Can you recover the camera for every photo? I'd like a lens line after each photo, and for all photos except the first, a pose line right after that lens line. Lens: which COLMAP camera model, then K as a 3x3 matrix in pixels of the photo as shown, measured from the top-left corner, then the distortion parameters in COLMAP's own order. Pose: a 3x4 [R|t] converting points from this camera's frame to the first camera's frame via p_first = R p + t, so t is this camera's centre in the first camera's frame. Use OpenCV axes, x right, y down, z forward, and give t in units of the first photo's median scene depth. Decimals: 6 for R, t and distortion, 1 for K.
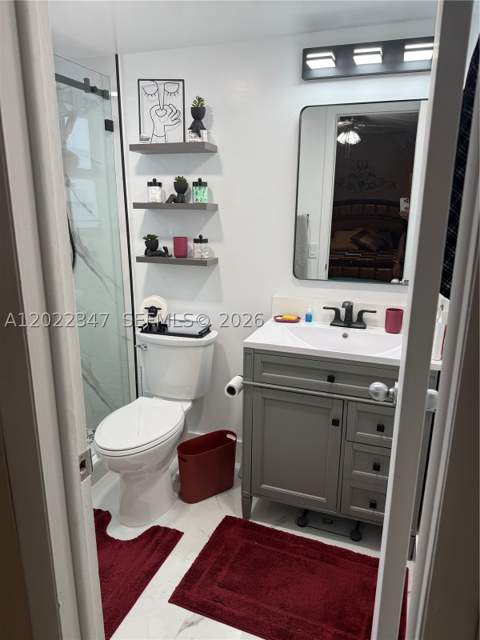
lens RADIAL K [[442.9, 0, 240.4], [0, 442.9, 309.1], [0, 0, 1]] dist [0.105024, -0.152685]
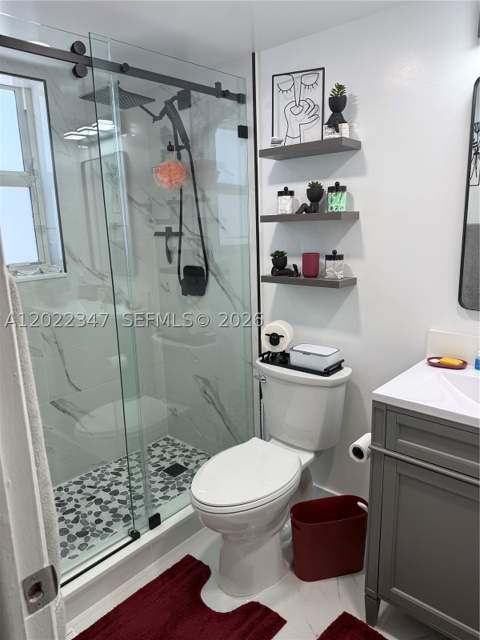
lens RADIAL K [[442.9, 0, 240.4], [0, 442.9, 309.1], [0, 0, 1]] dist [0.105024, -0.152685]
pose [[0.926386, 0.043695, -0.374032, 0.062521], [-0.056951, 0.998077, -0.024457, -0.028369], [0.372244, 0.043958, 0.927093, 0.176270]]
